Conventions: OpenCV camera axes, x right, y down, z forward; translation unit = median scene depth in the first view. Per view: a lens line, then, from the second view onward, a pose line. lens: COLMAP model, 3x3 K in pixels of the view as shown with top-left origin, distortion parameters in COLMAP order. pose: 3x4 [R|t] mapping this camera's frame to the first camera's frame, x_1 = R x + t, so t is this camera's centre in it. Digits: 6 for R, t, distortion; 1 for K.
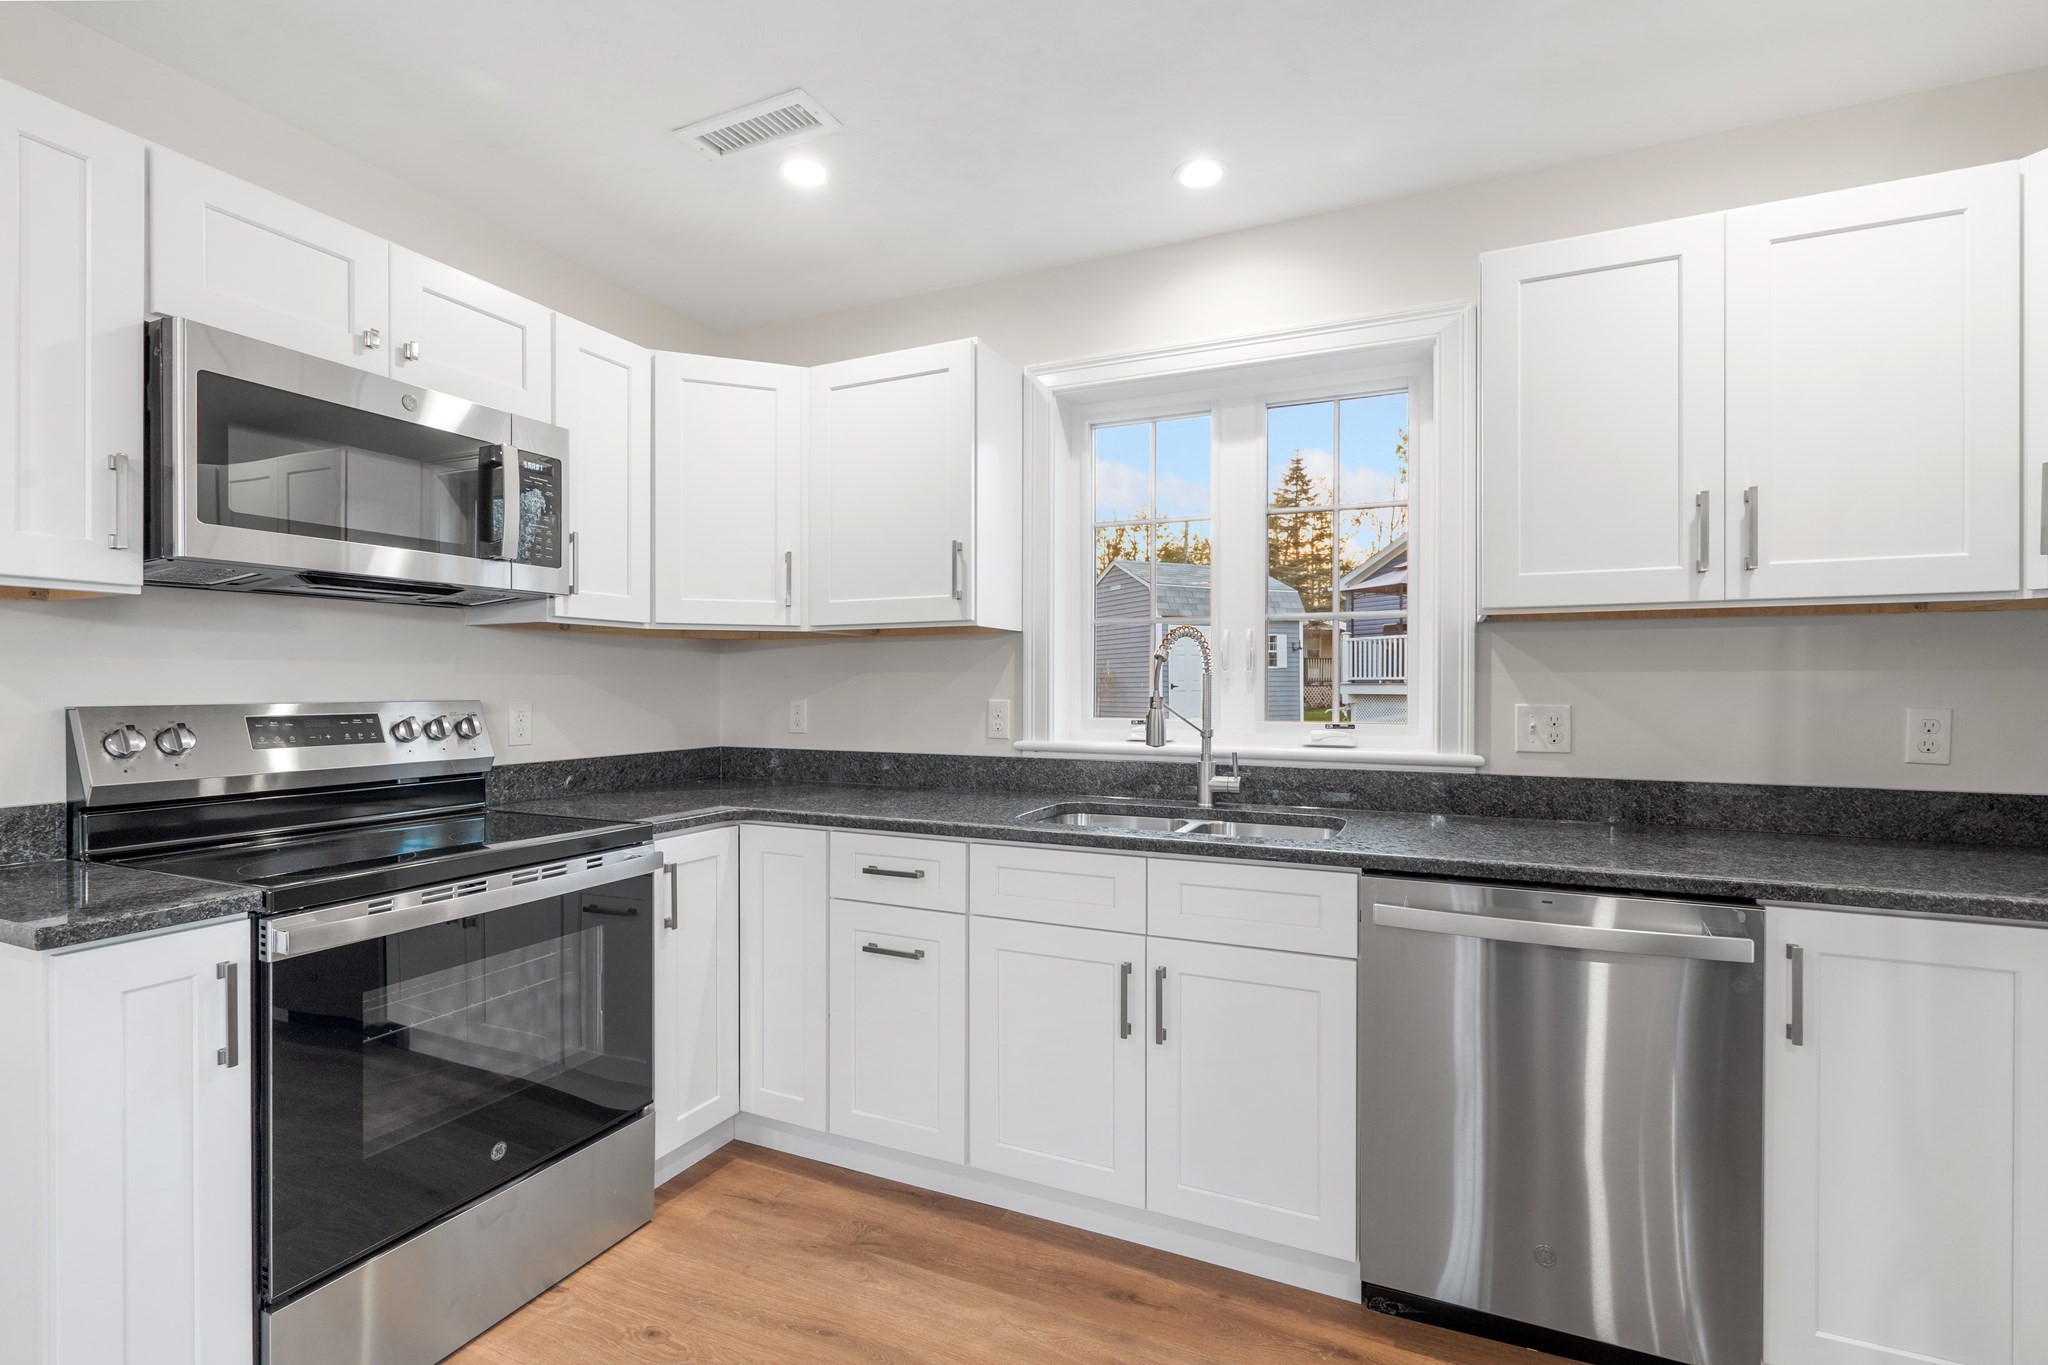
lens RADIAL K [[927.7, 0, 1021.9], [0, 927.7, 688.6], [0, 0, 1]] dist [-0.000718, -0.000118]
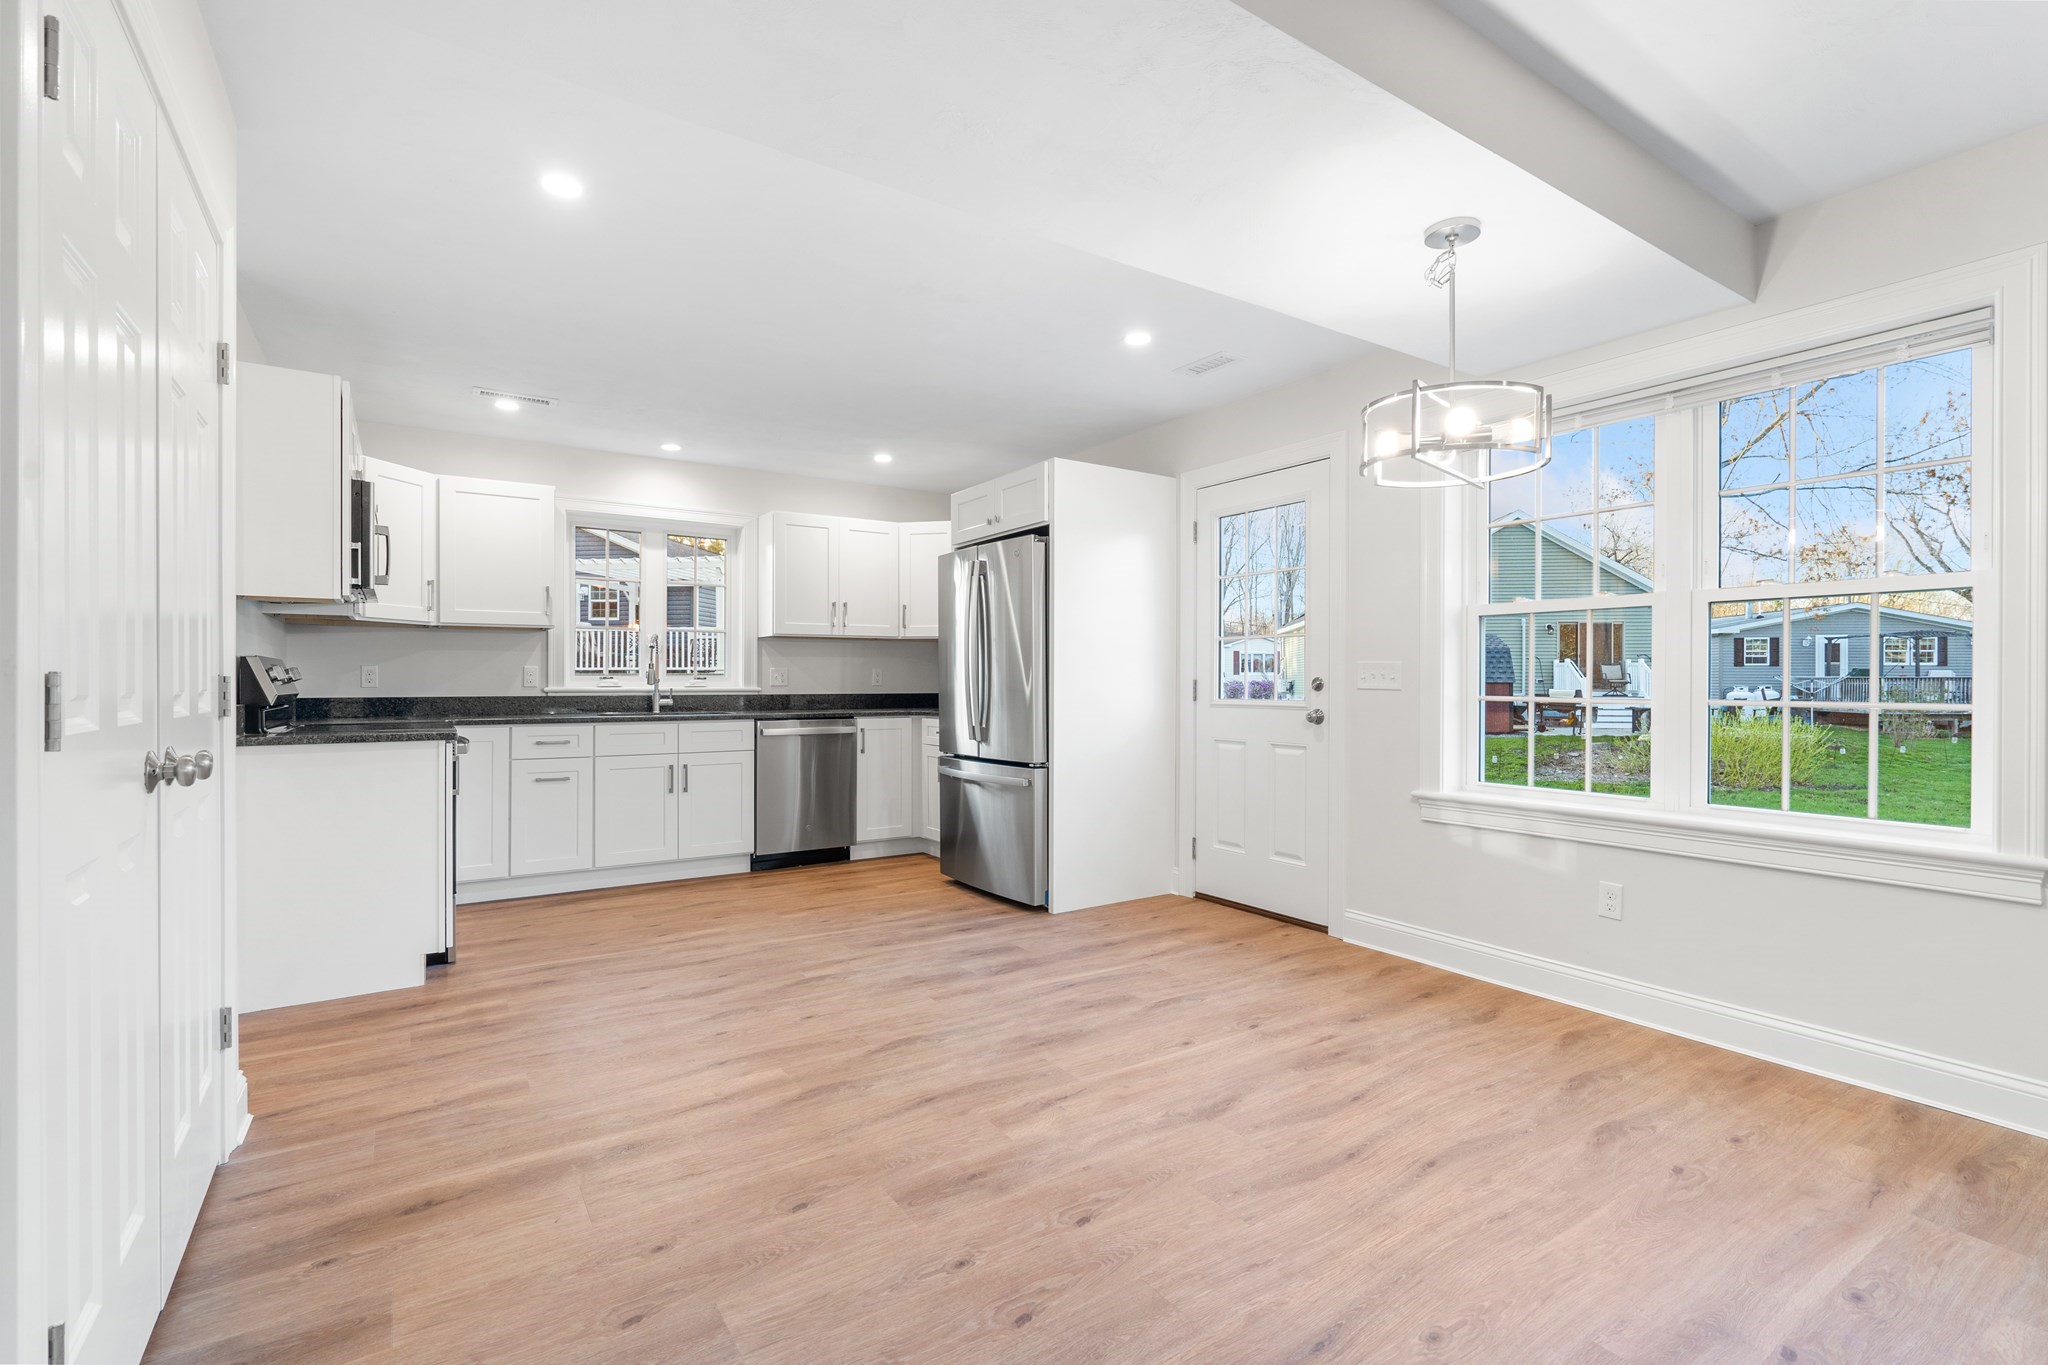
lens RADIAL K [[915.7, 0, 997.1], [0, 915.7, 684.1], [0, 0, 1]] dist [-0.000447, 0.000155]
pose [[0.551021, -0.001034, 0.834491, -1.368839], [0.001858, 0.999998, 0.000012, 0.065582], [-0.834489, 0.001544, 0.551022, -1.050098]]
